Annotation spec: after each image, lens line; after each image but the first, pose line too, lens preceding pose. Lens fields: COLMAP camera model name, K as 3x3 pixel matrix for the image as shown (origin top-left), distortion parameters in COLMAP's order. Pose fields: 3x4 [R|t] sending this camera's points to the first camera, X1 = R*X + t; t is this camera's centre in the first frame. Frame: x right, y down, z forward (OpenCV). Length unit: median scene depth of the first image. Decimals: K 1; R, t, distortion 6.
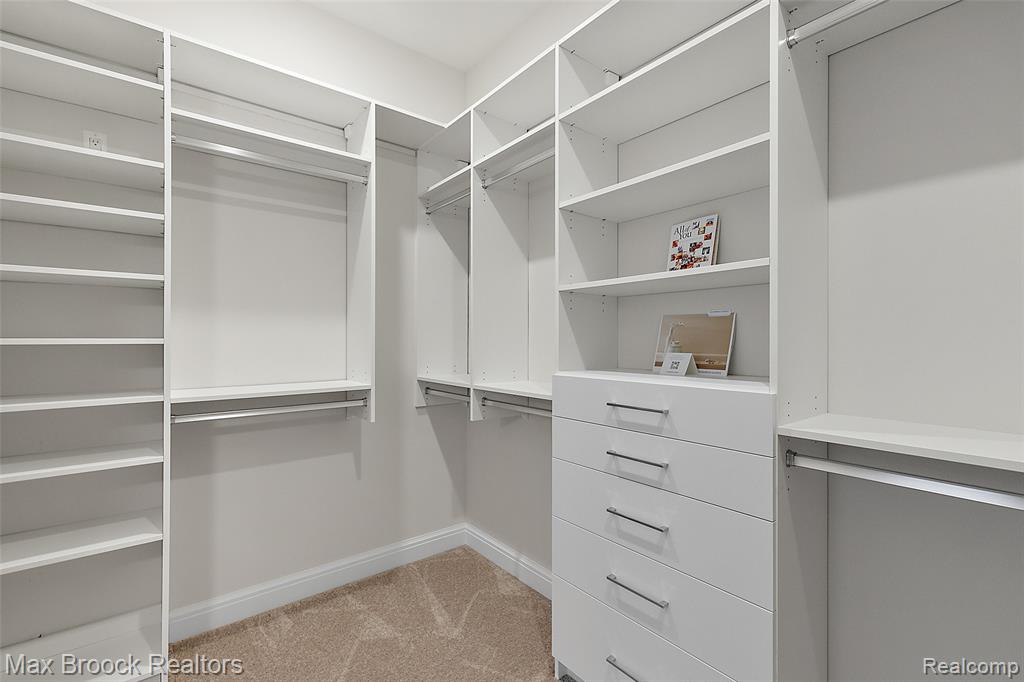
lens RADIAL K [[439.0, 0, 509.8], [0, 439.0, 338.2], [0, 0, 1]] dist [0.003257, 0.001071]
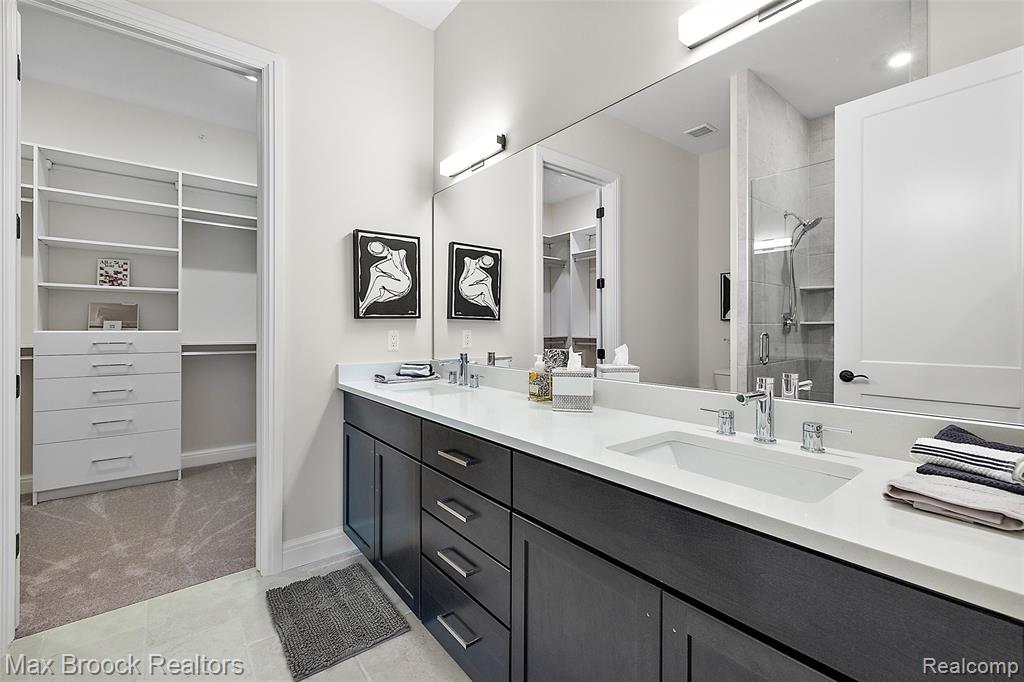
lens RADIAL K [[439.0, 0, 509.1], [0, 439.0, 326.3], [0, 0, 1]] dist [0.003257, 0.001071]
pose [[-0.008567, -0.000498, 0.999963, -1.697947], [-0.005526, 0.999985, 0.000450, 0.045098], [-0.999948, -0.005522, -0.008570, -0.890541]]
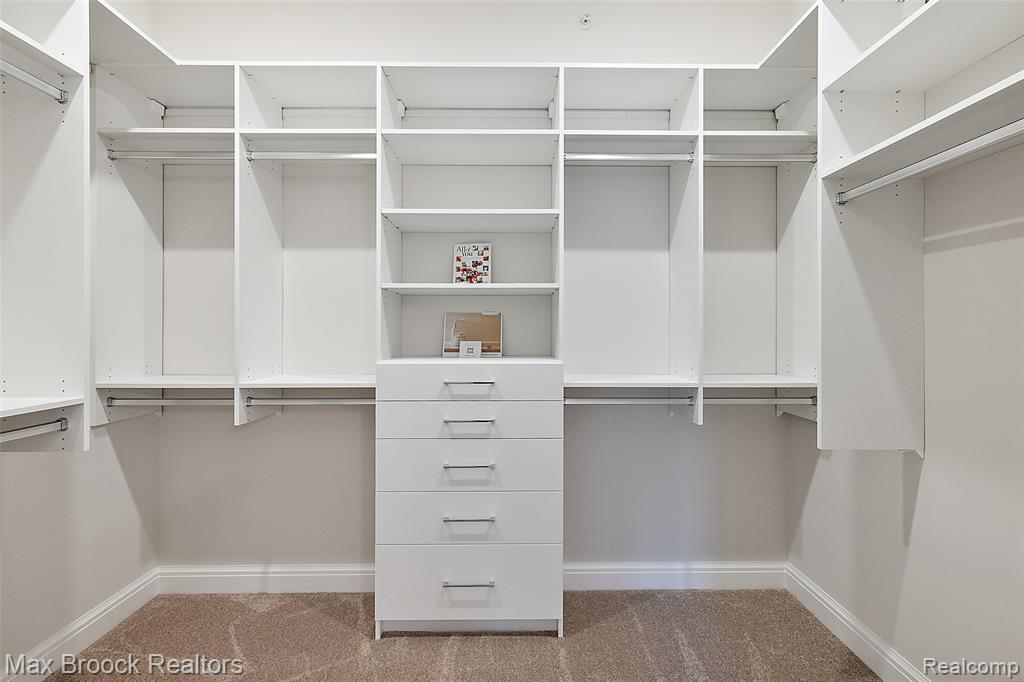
lens RADIAL K [[439.0, 0, 497.4], [0, 439.0, 327.1], [0, 0, 1]] dist [0.003257, 0.001071]
pose [[0.635984, 0.004130, 0.771691, -0.563991], [-0.002840, 0.999991, -0.003011, -0.005919], [-0.771697, -0.000277, 0.635991, 0.069686]]
